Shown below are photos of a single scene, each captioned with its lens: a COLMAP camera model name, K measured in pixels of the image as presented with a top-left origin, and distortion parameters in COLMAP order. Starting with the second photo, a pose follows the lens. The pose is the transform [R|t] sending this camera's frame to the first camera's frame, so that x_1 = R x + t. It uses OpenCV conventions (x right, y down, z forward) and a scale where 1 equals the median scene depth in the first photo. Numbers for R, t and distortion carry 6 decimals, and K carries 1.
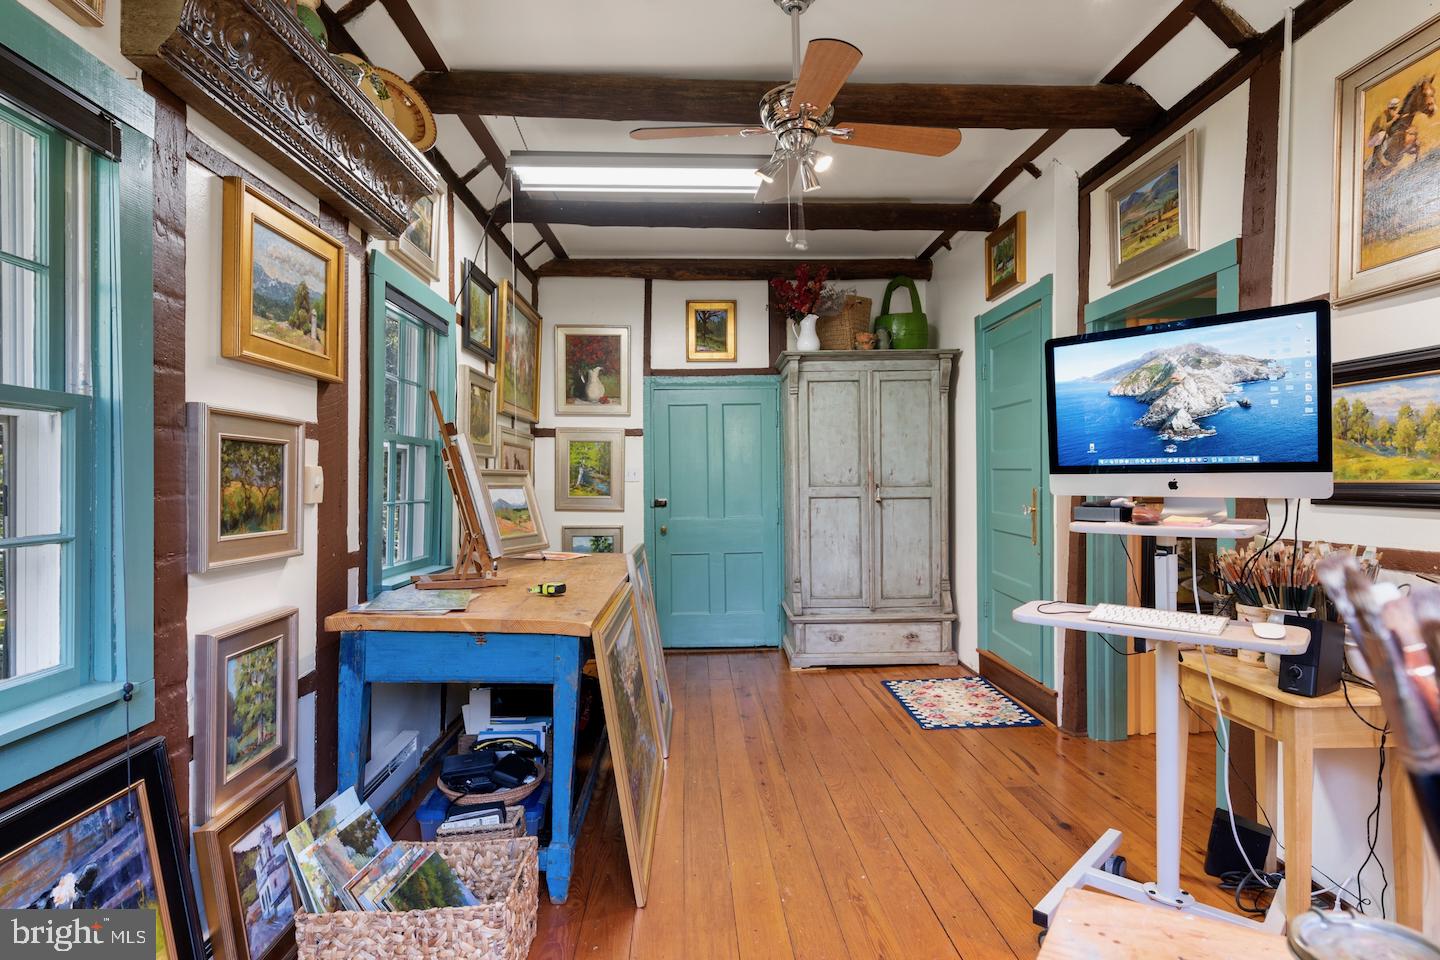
lens RADIAL K [[750.0, 0, 721.5], [0, 750.0, 475.7], [0, 0, 1]] dist [-0.002443, -0.000515]
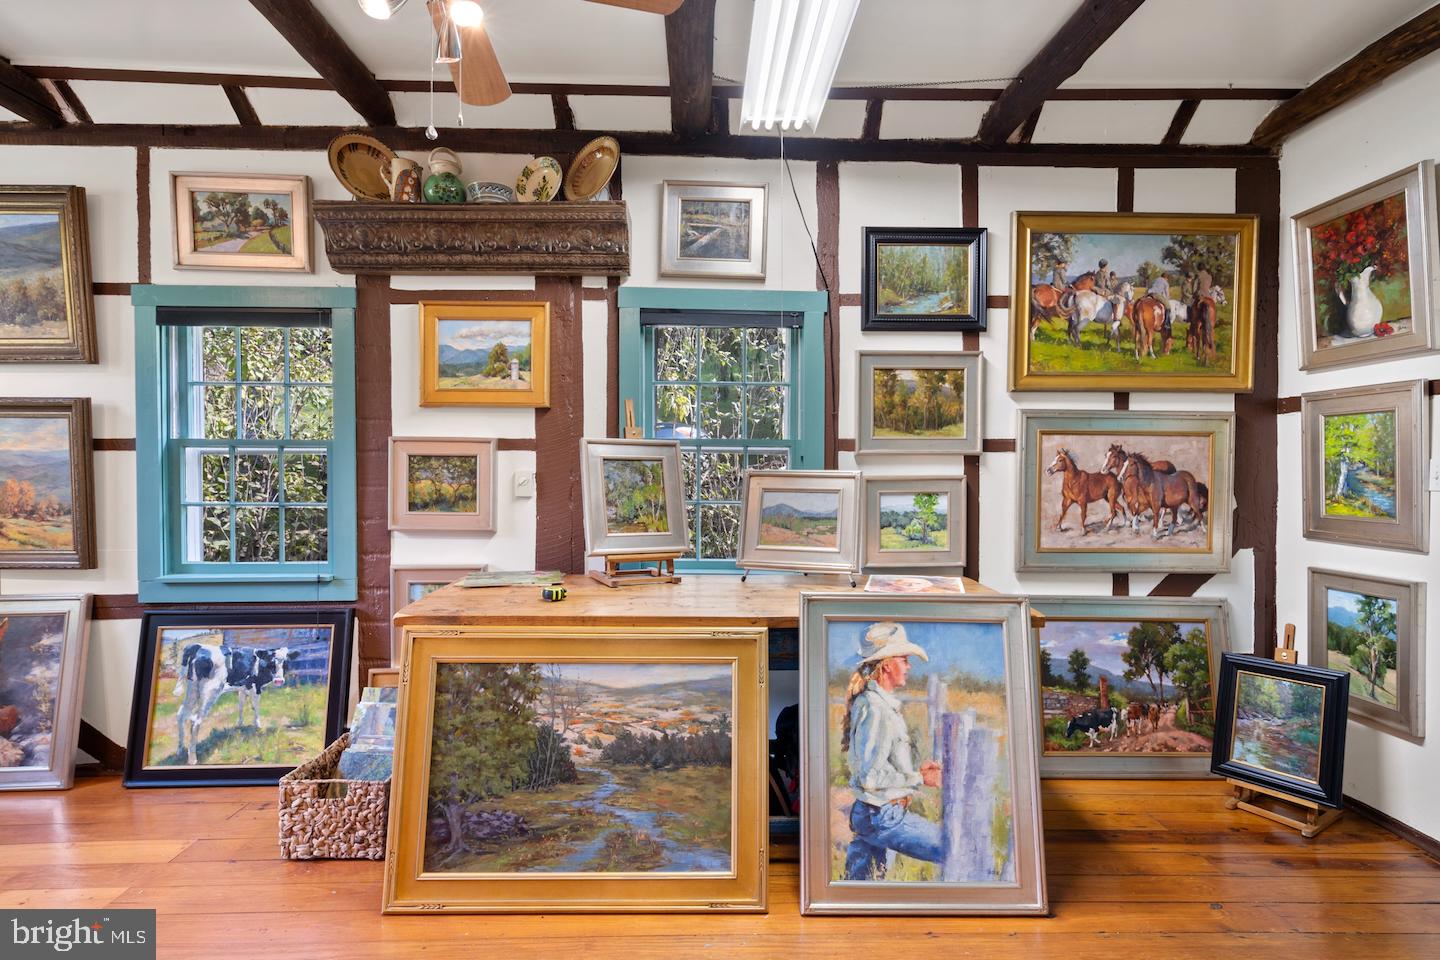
lens RADIAL K [[696.5, 0, 721.3], [0, 696.5, 481.6], [0, 0, 1]] dist [0.002446, 0.000003]
pose [[0.014407, 0.012084, -0.999823, 0.813972], [-0.001230, 0.999926, 0.012068, -0.007855], [0.999895, 0.001056, 0.014421, 1.442616]]
